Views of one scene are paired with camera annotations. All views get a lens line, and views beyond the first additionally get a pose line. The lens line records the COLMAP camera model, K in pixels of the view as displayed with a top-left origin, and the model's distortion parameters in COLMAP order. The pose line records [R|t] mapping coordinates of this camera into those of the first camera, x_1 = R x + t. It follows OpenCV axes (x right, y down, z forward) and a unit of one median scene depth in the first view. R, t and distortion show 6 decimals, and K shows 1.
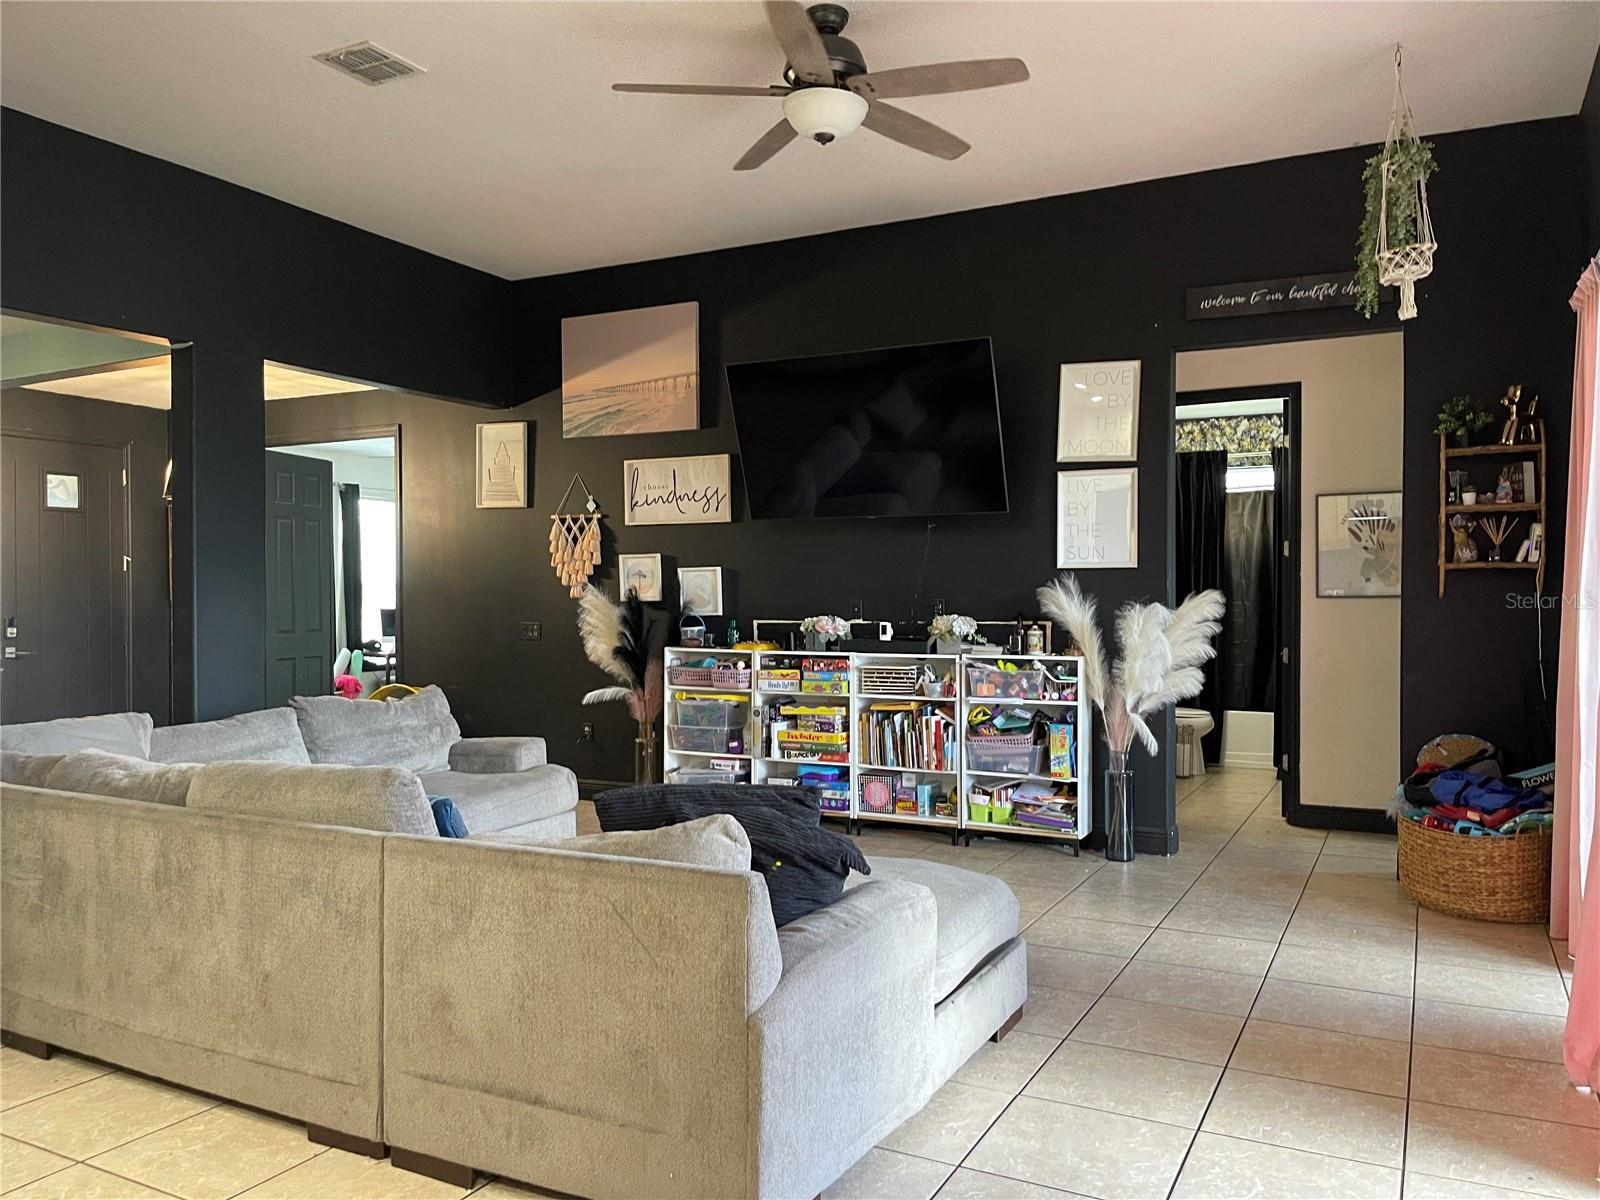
lens RADIAL K [[1214.3, 0, 812.0], [0, 1214.3, 603.6], [0, 0, 1]] dist [0.113636, -0.171534]
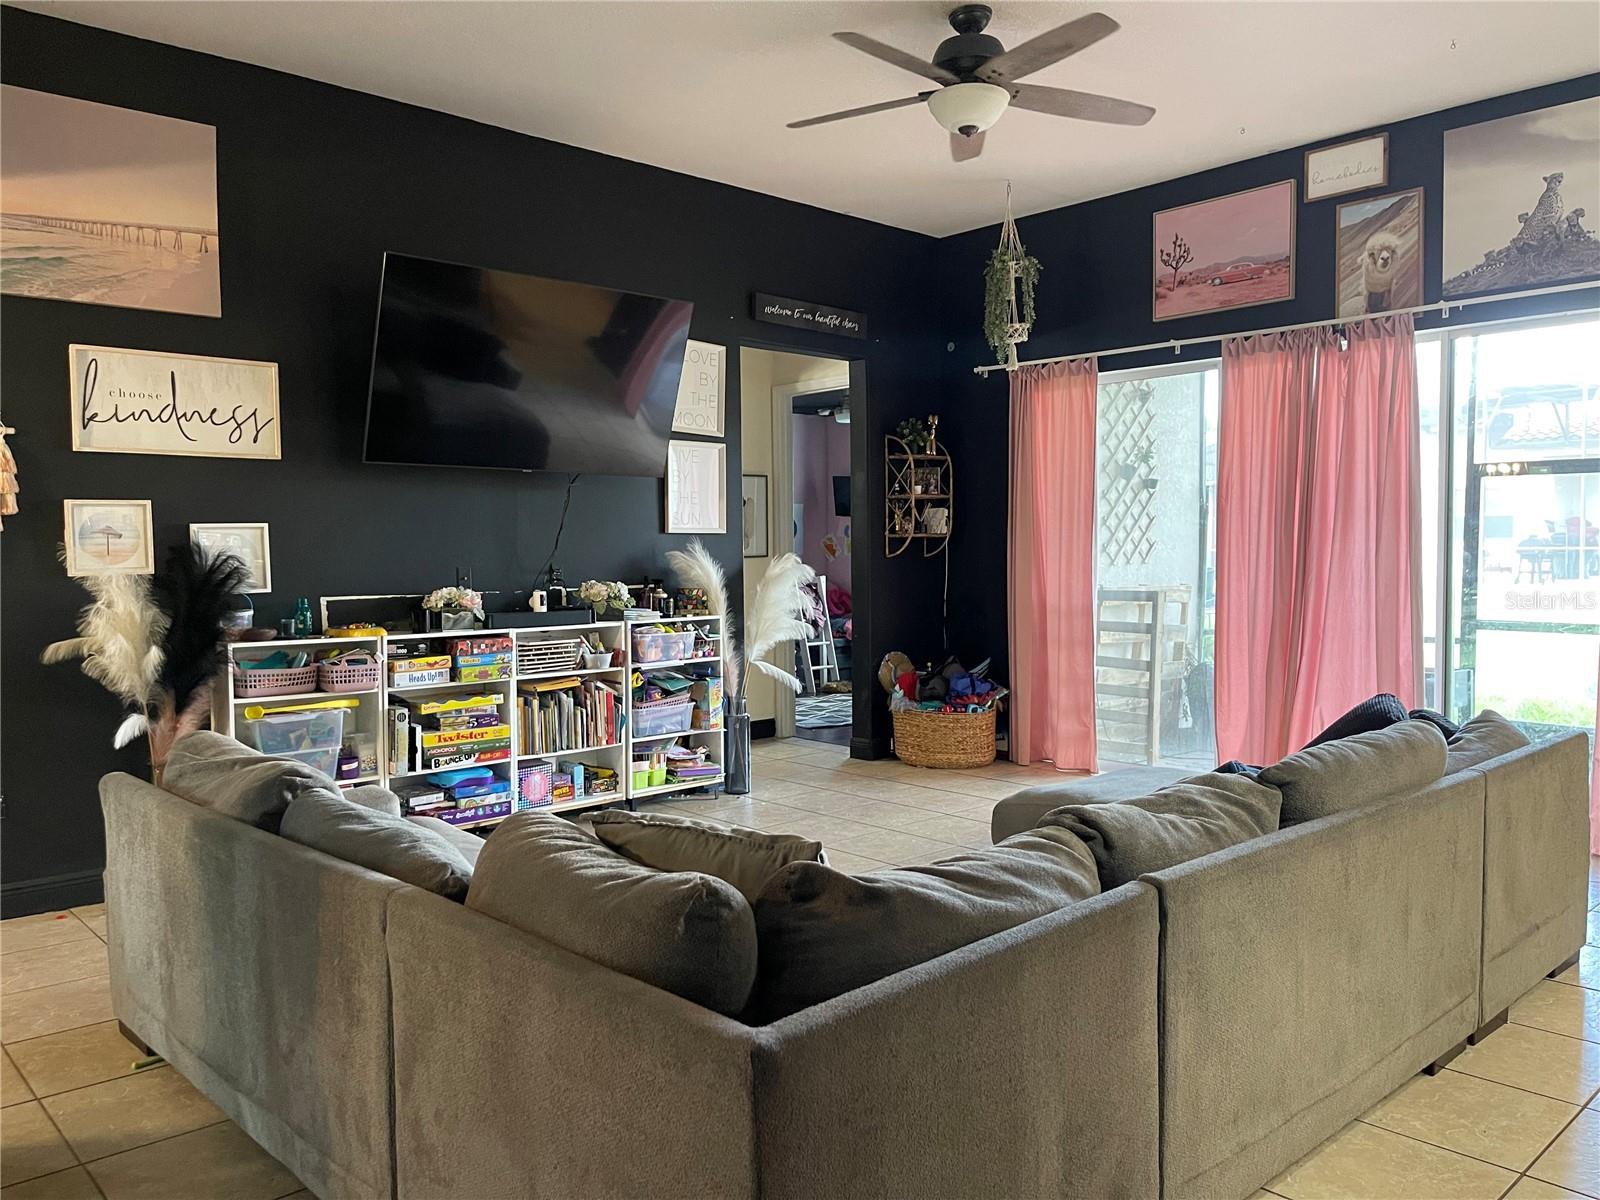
lens RADIAL K [[1214.3, 0, 812.0], [0, 1214.3, 603.6], [0, 0, 1]] dist [0.113636, -0.171534]
pose [[0.334243, -0.047078, 0.941310, -0.693847], [0.013001, 0.998887, 0.045341, -0.013221], [-0.942397, -0.002916, 0.334483, 0.506466]]
